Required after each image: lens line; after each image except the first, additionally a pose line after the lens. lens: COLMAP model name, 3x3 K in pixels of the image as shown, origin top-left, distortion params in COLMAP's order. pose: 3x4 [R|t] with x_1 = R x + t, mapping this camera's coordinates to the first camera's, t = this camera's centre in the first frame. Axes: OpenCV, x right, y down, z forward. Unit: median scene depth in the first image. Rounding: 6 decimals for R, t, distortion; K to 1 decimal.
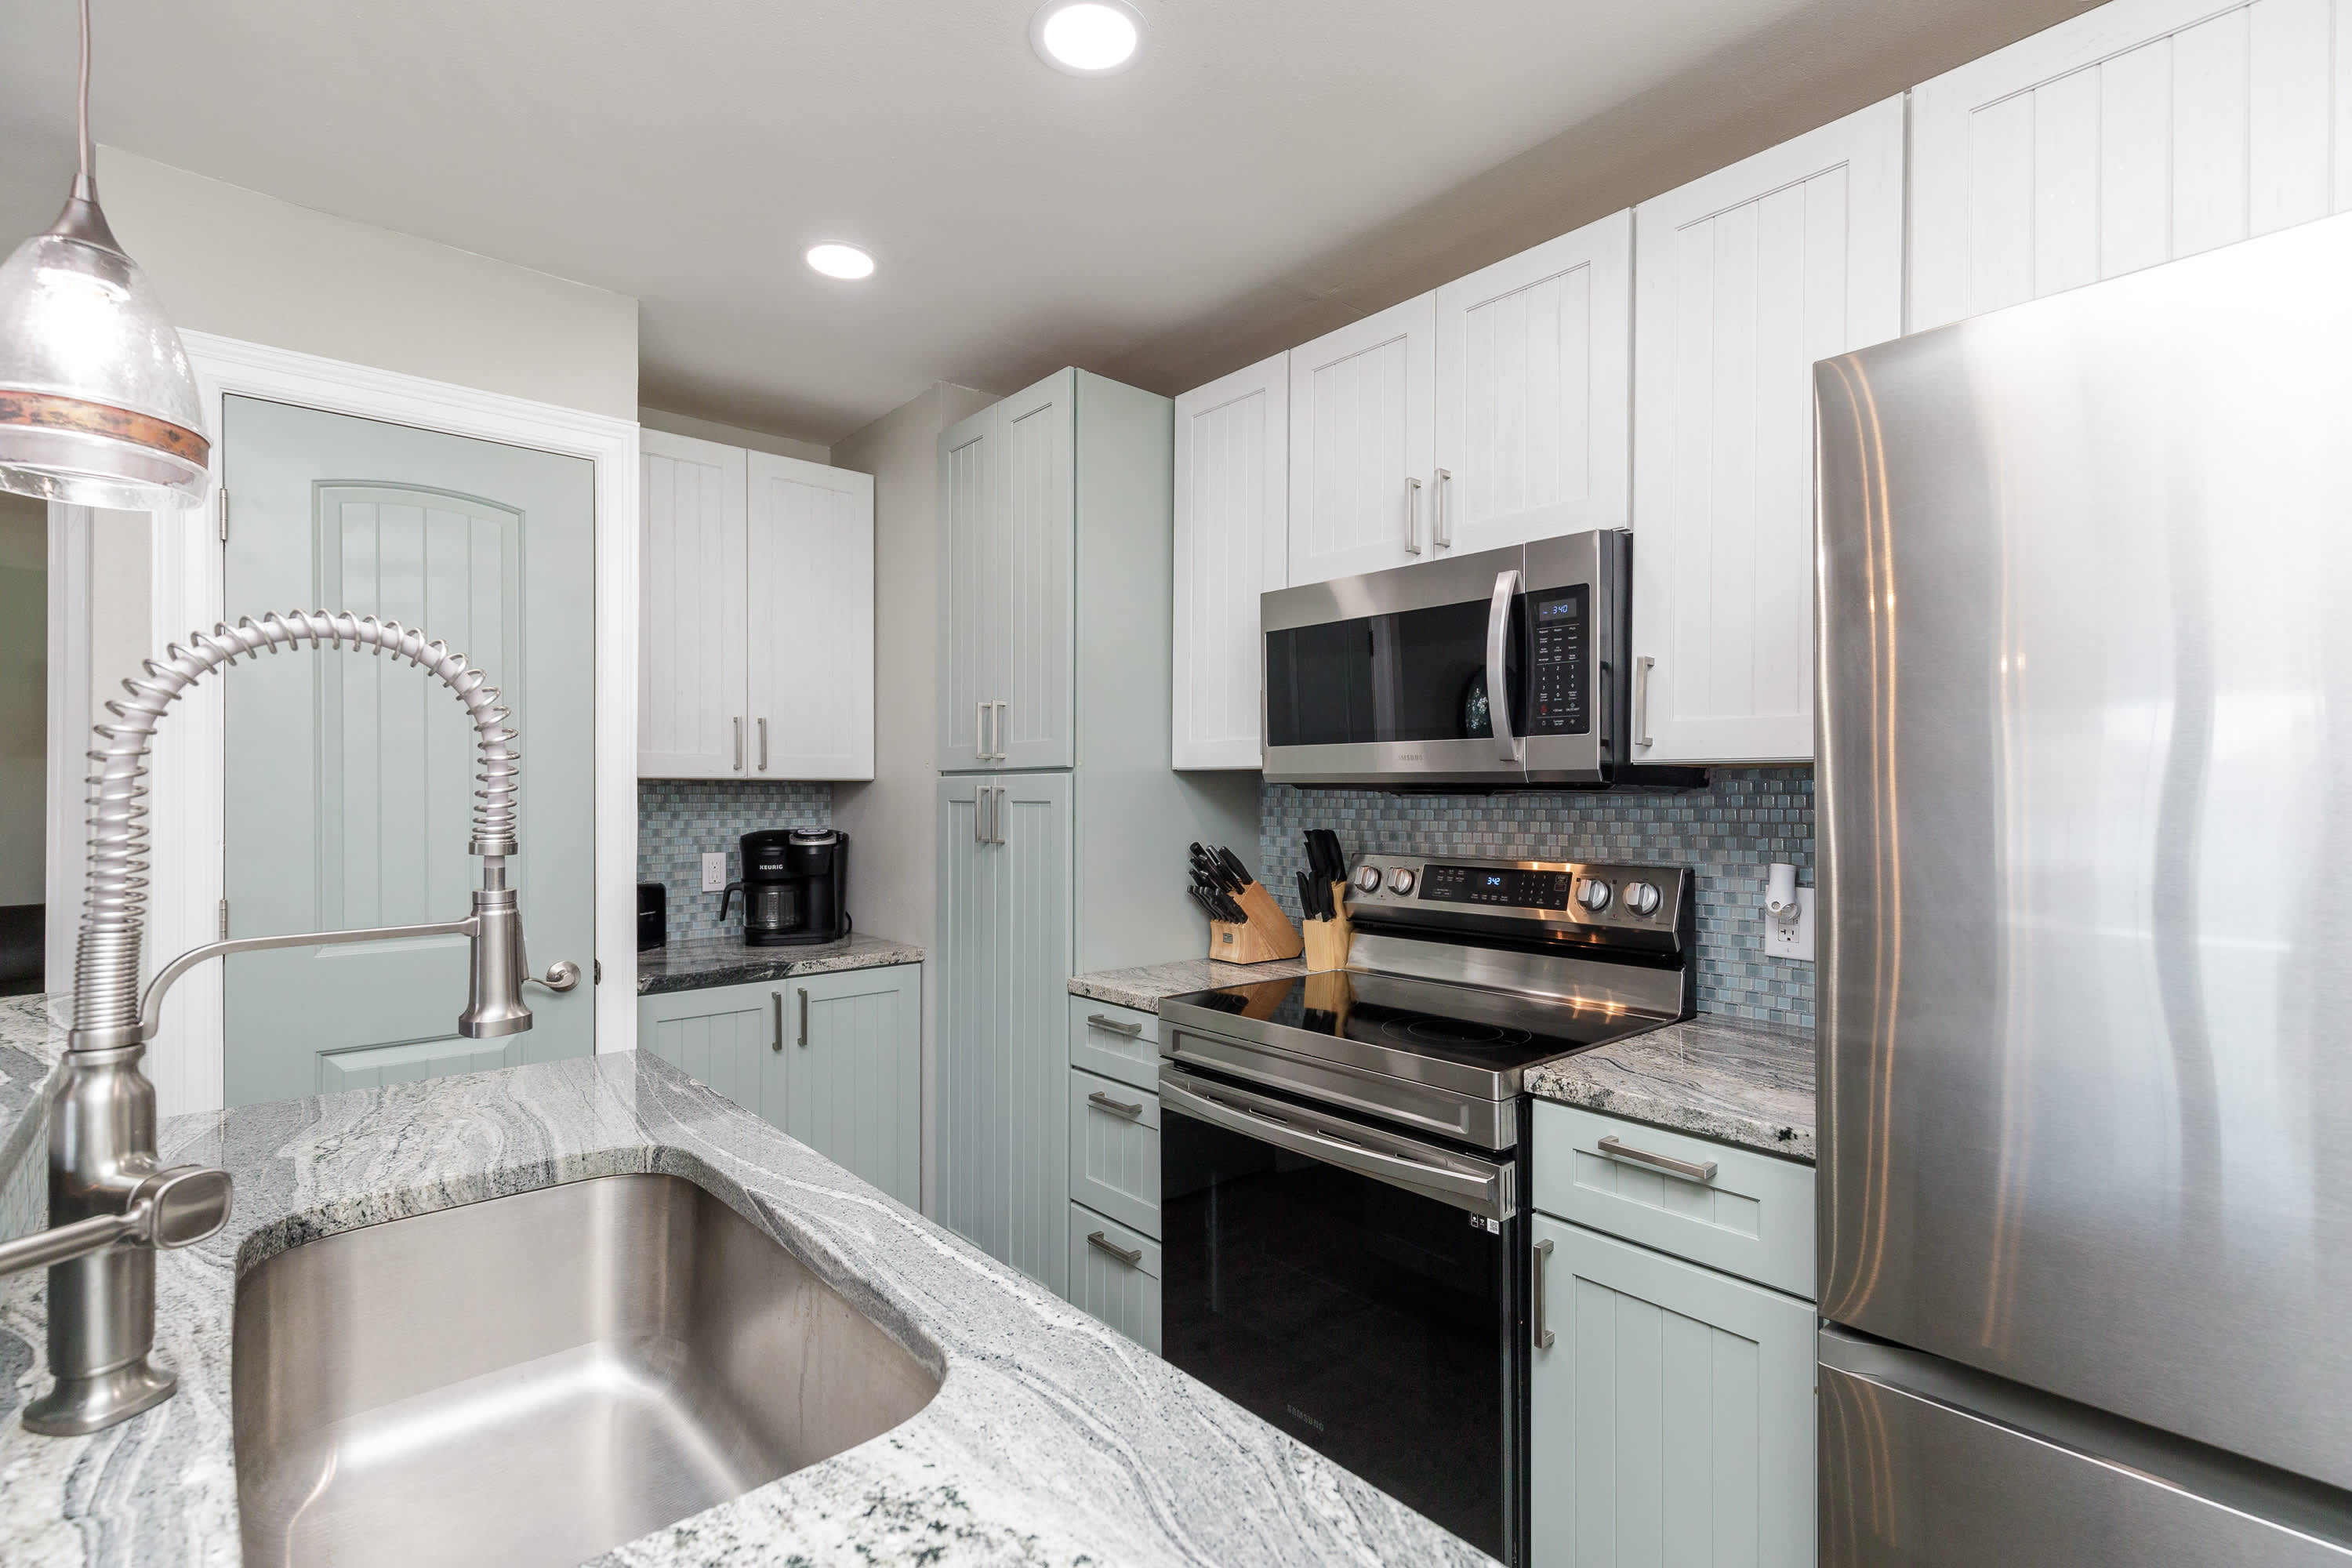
lens RADIAL K [[1054.1, 0, 1158.8], [0, 1054.1, 780.8], [0, 0, 1]] dist [0.001750, -0.001955]
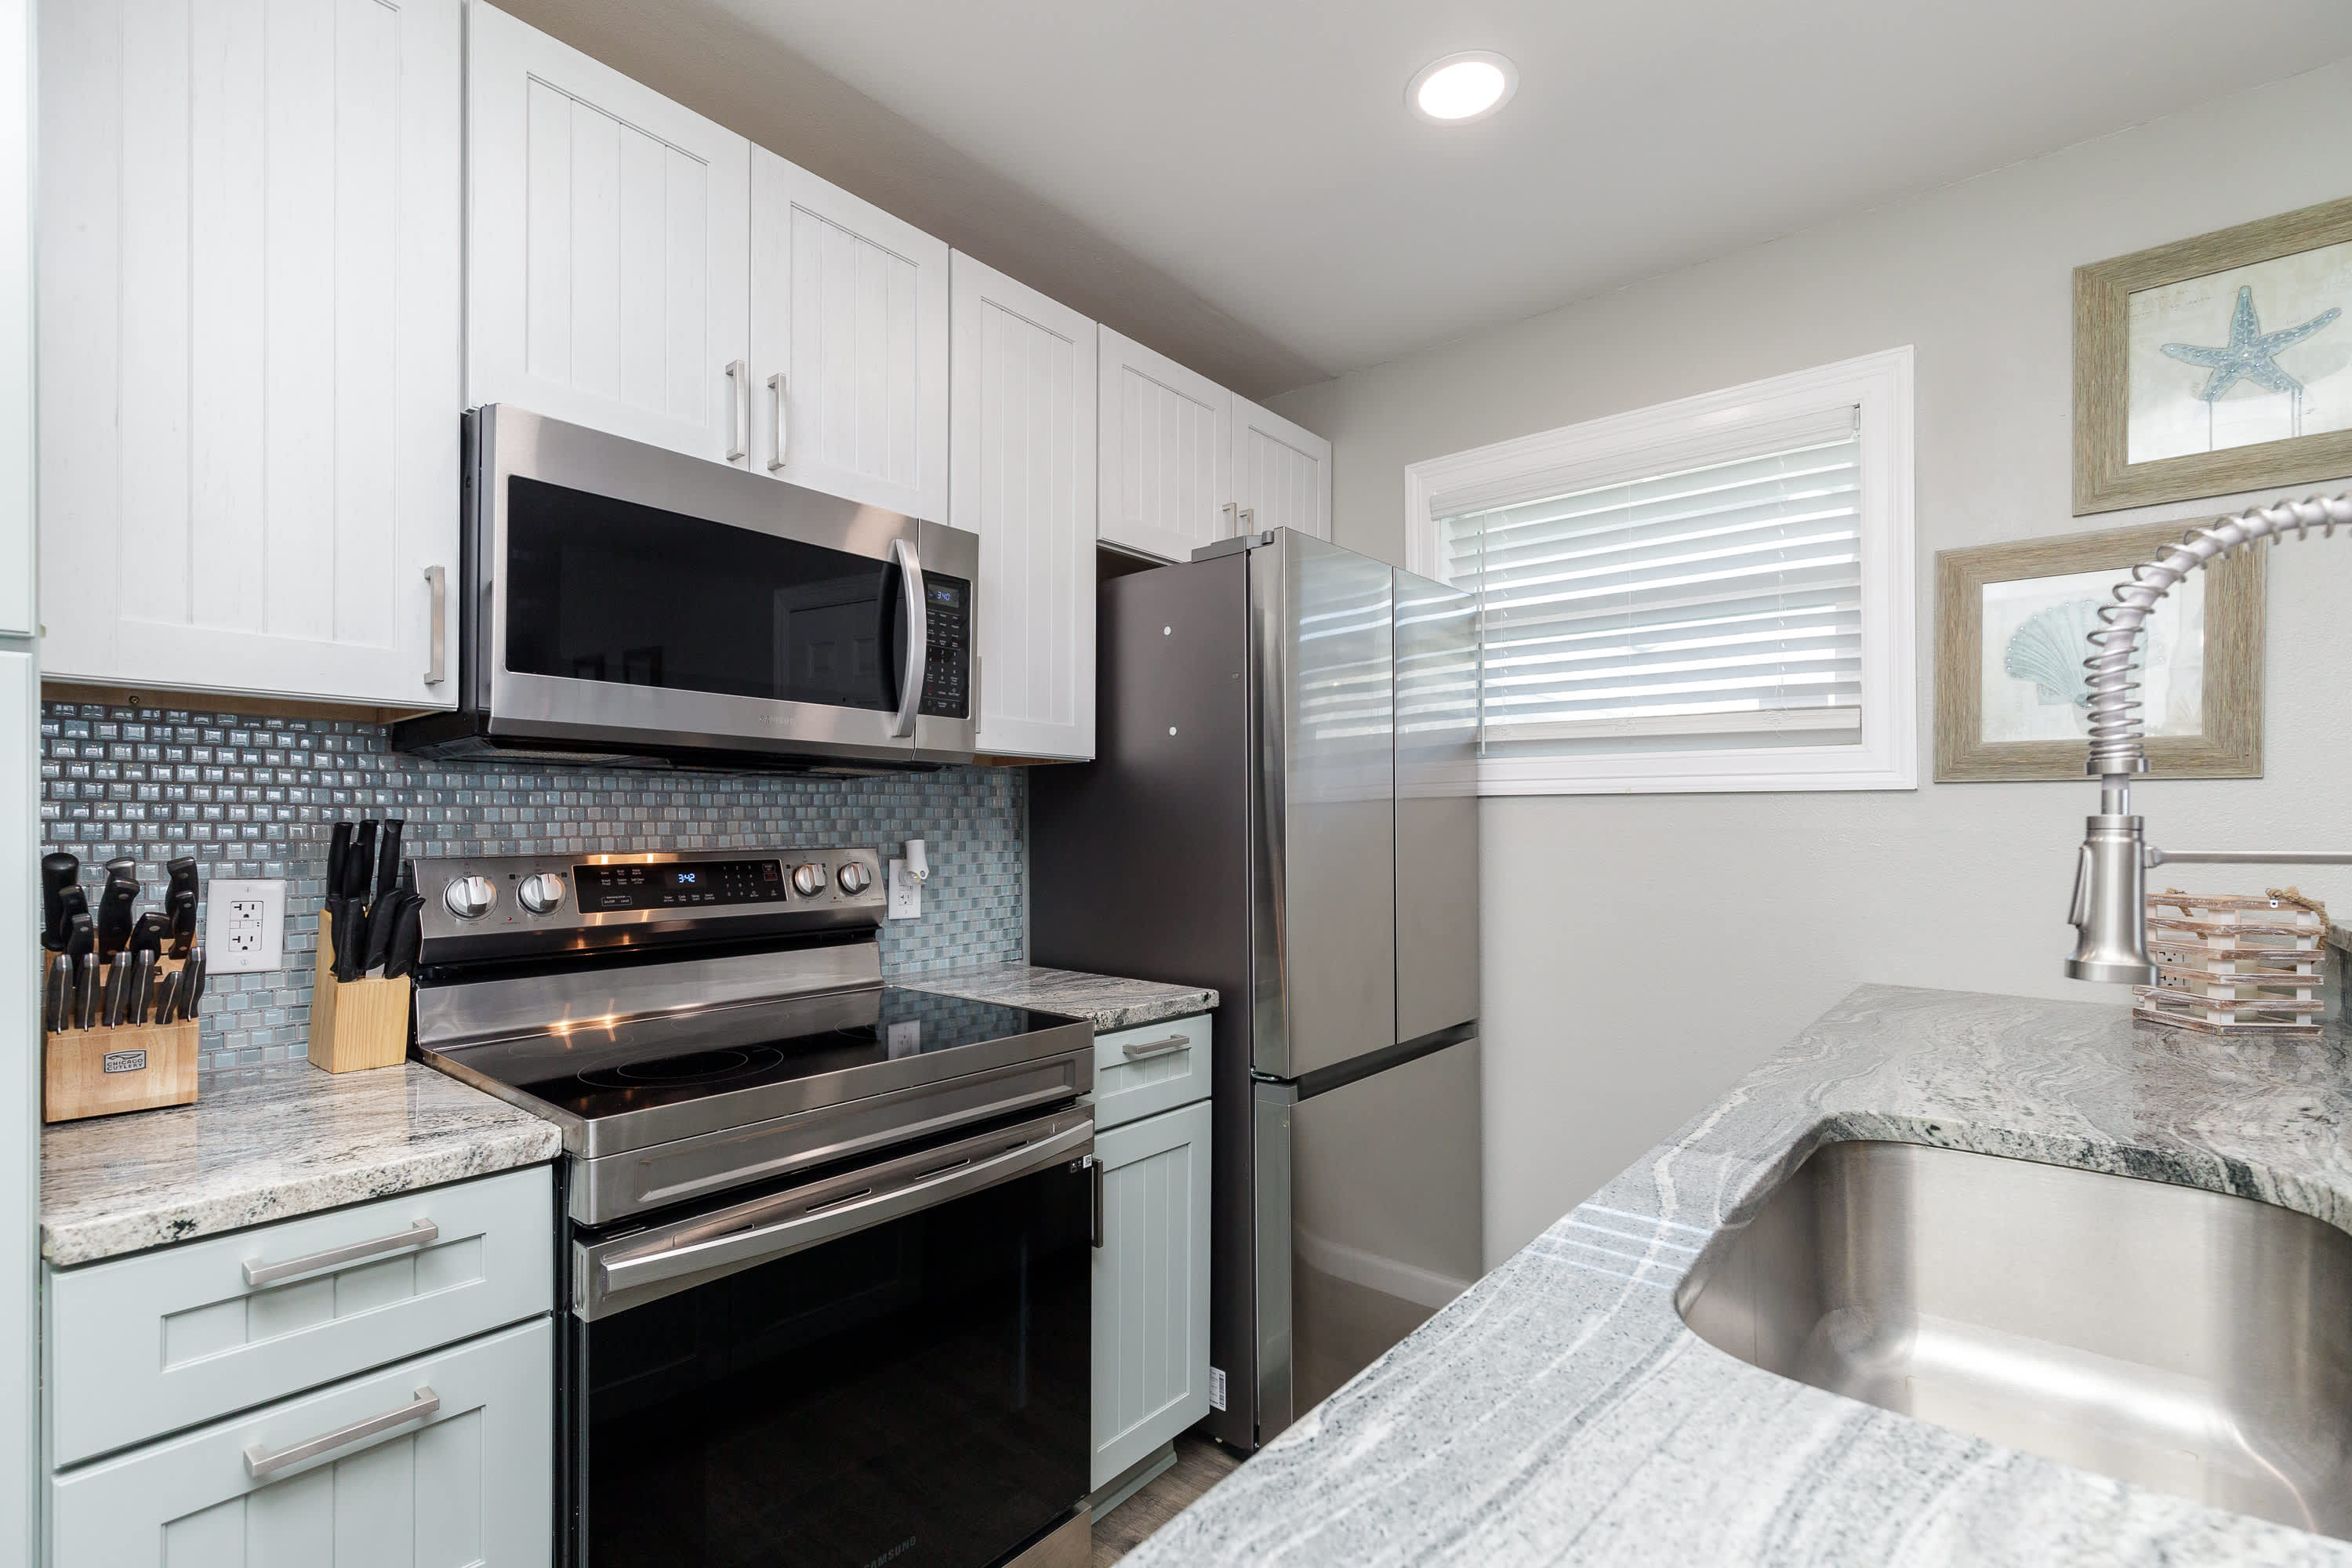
lens RADIAL K [[1054.1, 0, 1155.6], [0, 1054.1, 821.0], [0, 0, 1]] dist [0.001750, -0.001955]
pose [[-0.132078, 0.001349, 0.991238, -0.500563], [-0.015368, 0.999876, -0.003408, 0.043978], [-0.991120, -0.015684, -0.132041, 0.686903]]
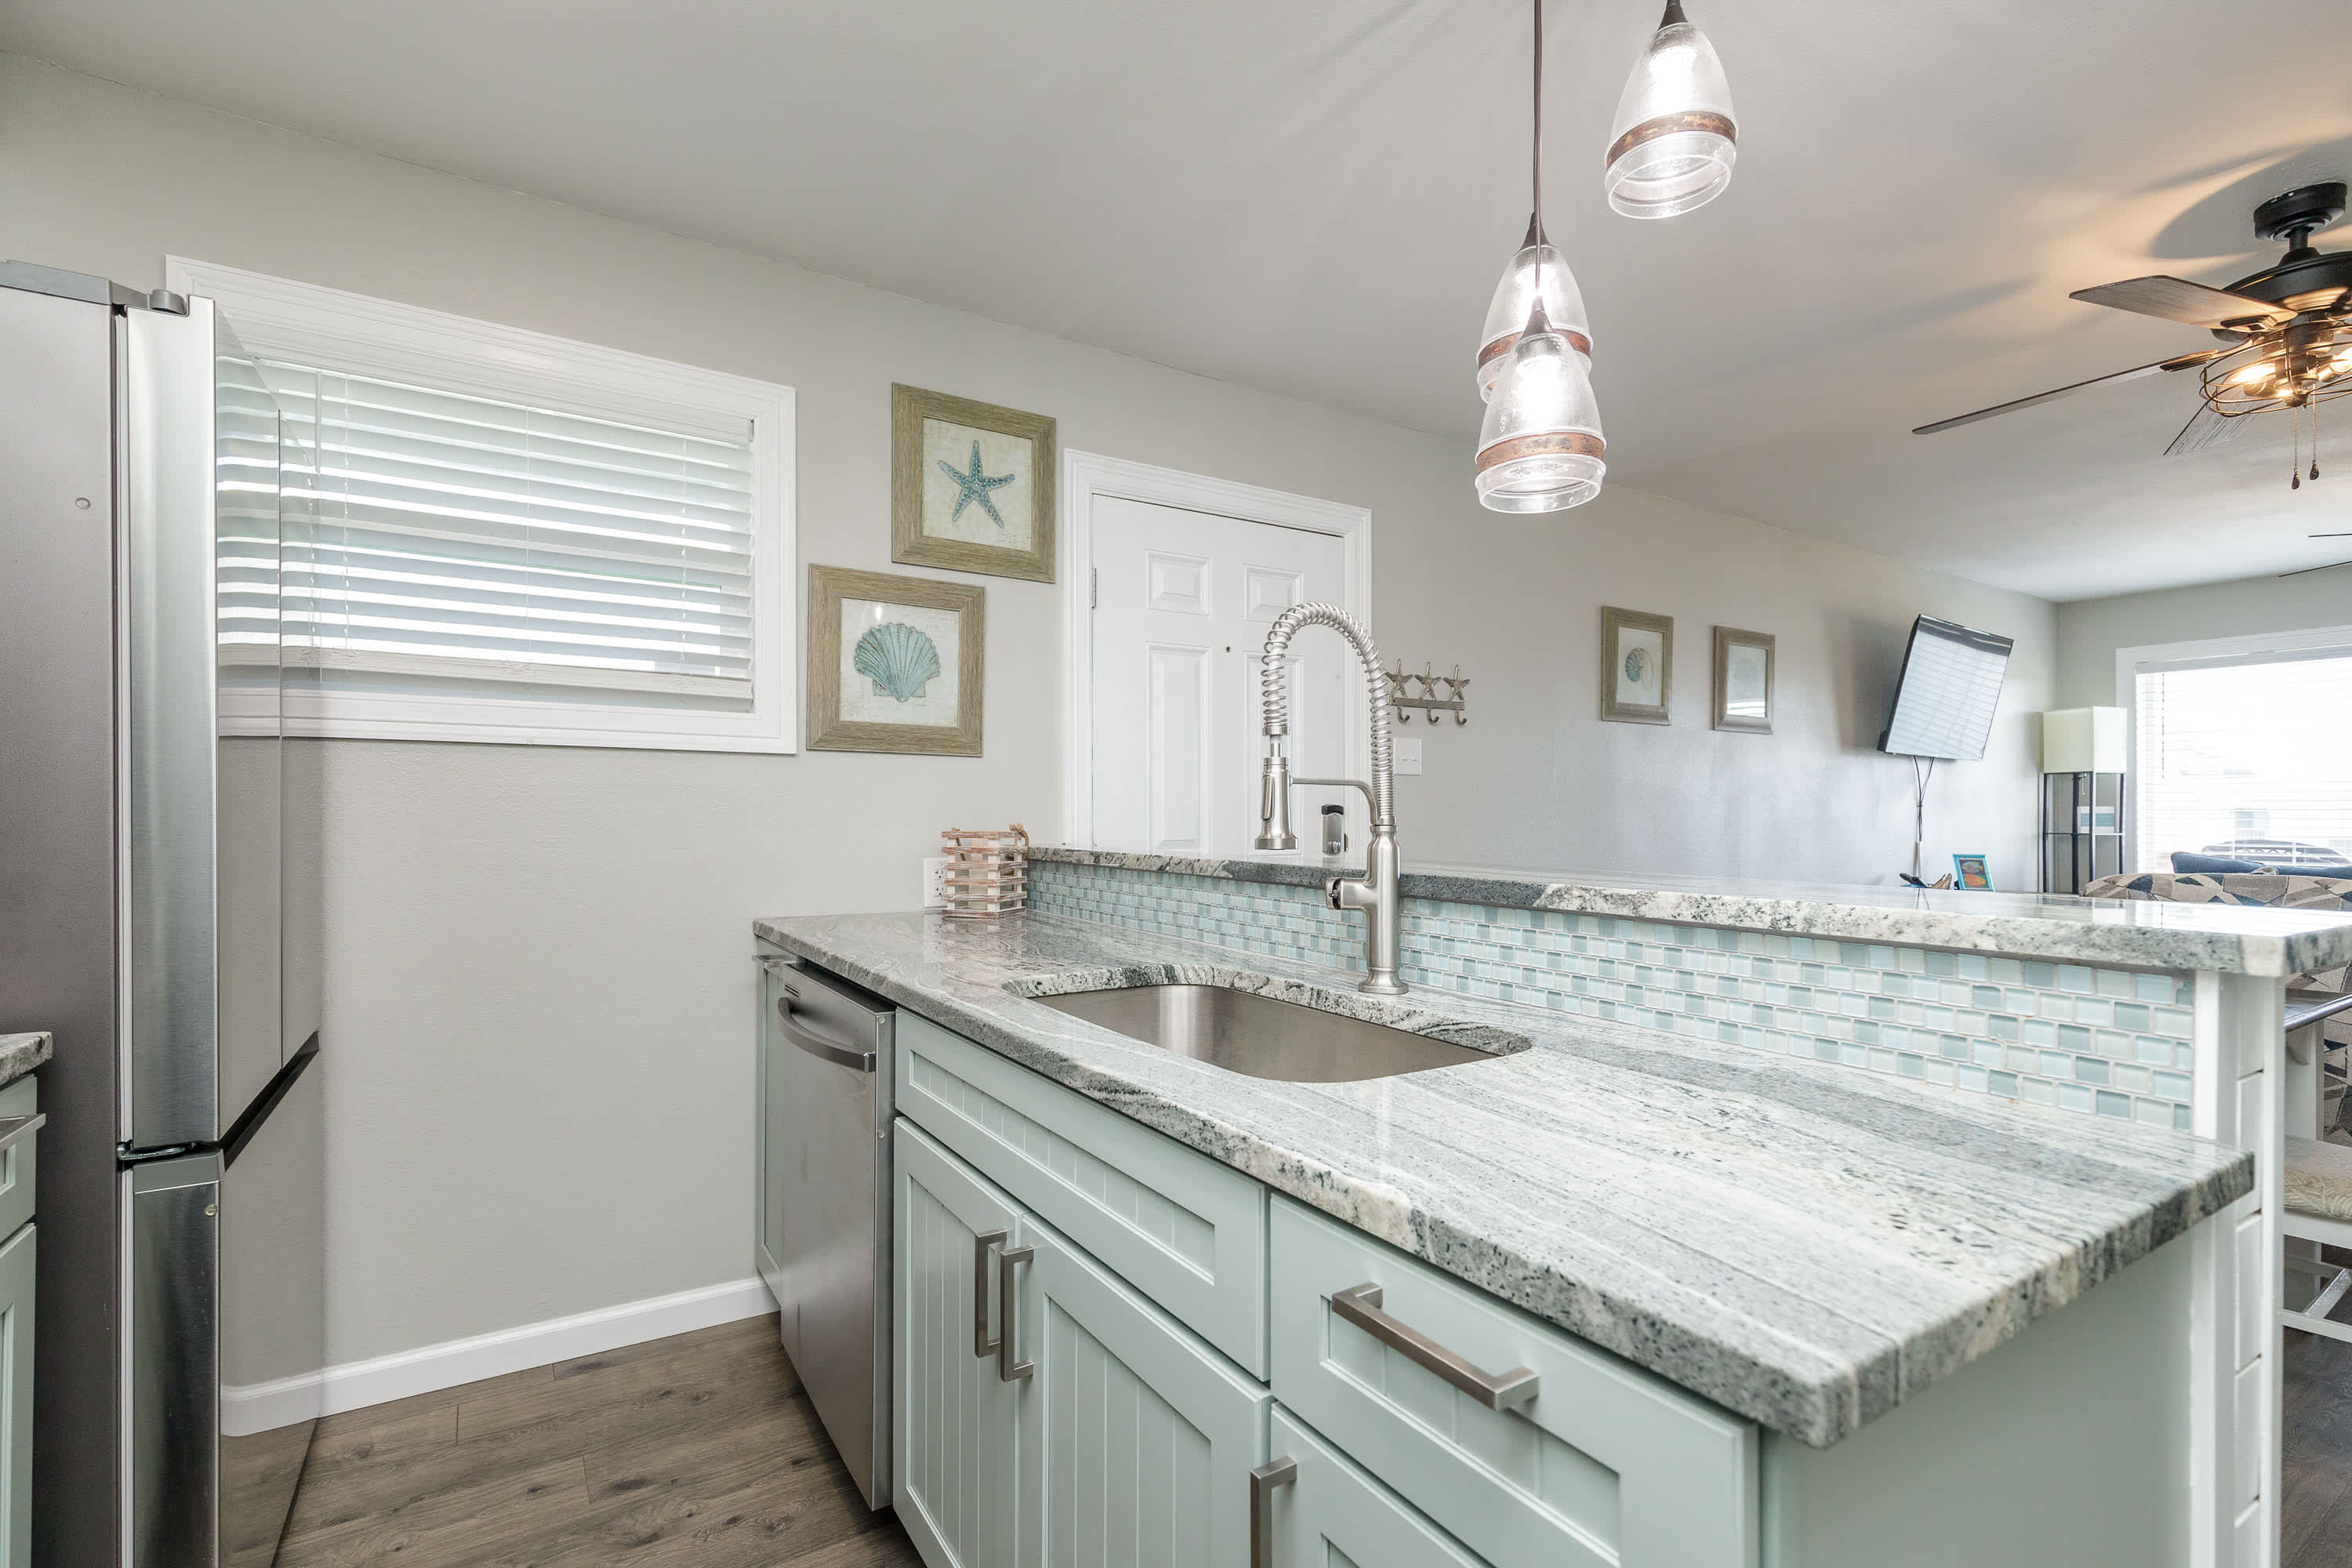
lens RADIAL K [[1054.1, 0, 1156.9], [0, 1054.1, 795.9], [0, 0, 1]] dist [0.001750, -0.001955]
pose [[-0.984768, -0.005324, 0.173794, -0.259785], [-0.010665, 0.999499, -0.029814, 0.075547], [-0.173549, -0.031214, -0.984331, 0.931609]]
